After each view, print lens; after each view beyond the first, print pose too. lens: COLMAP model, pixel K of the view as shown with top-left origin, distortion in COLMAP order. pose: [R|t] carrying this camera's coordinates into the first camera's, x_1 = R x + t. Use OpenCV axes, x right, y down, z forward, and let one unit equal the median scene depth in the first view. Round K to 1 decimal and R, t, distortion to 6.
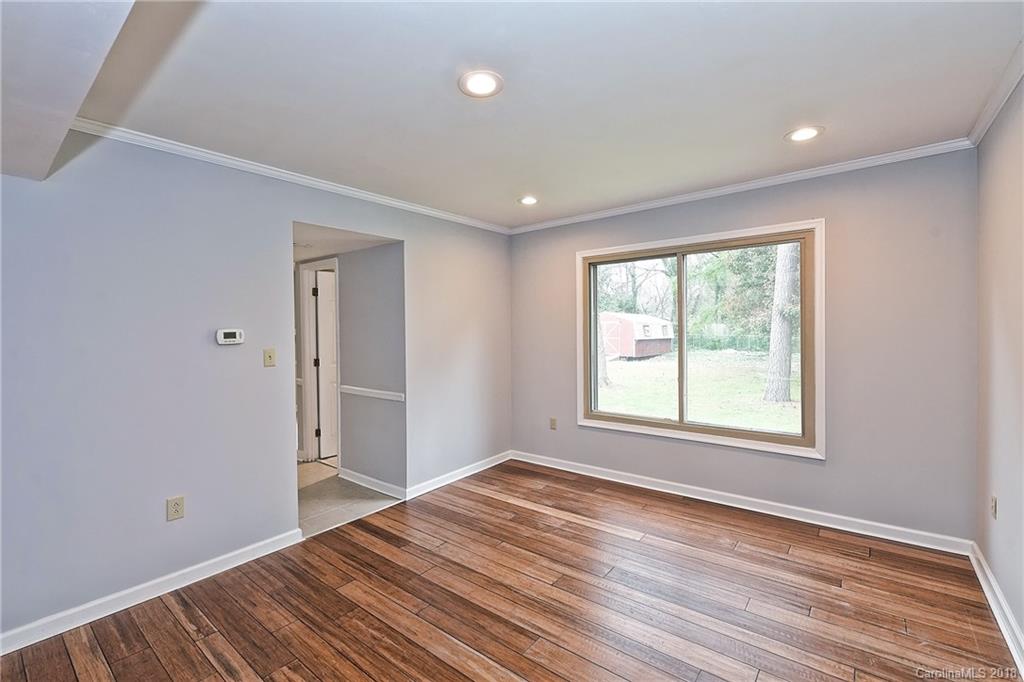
lens RADIAL K [[464.9, 0, 512.2], [0, 464.9, 334.5], [0, 0, 1]] dist [0.002255, 0.000337]
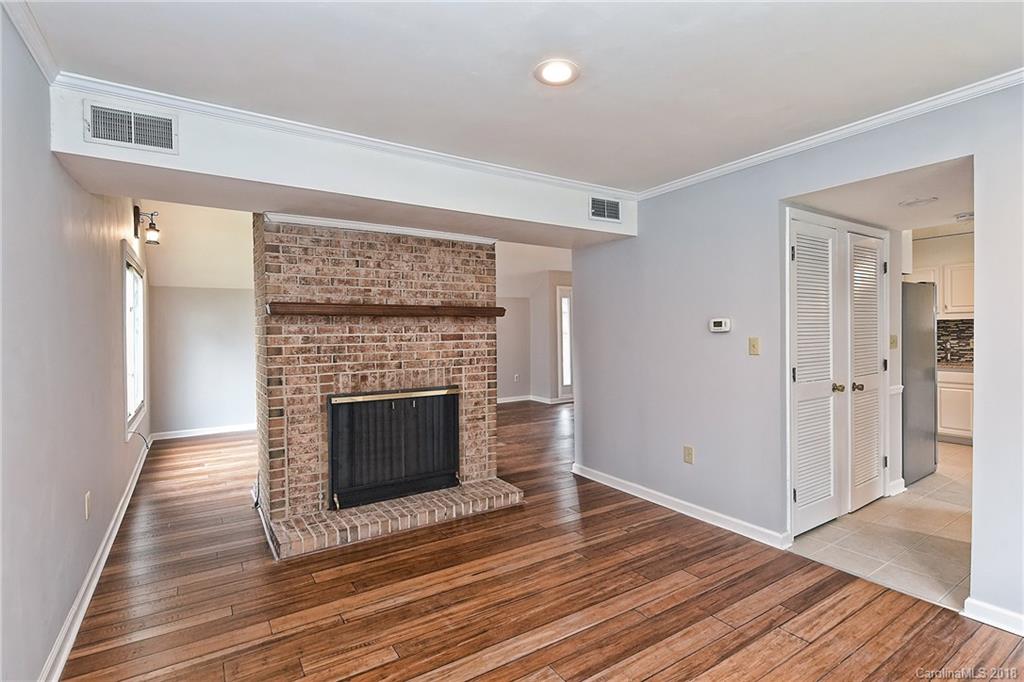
lens RADIAL K [[509.8, 0, 513.7], [0, 509.8, 338.1], [0, 0, 1]] dist [-0.000493, -0.000533]
pose [[-0.354738, 0.029151, -0.934511, 0.744931], [0.005436, 0.999561, 0.029116, -0.003106], [0.934950, 0.005249, -0.354741, 0.976472]]
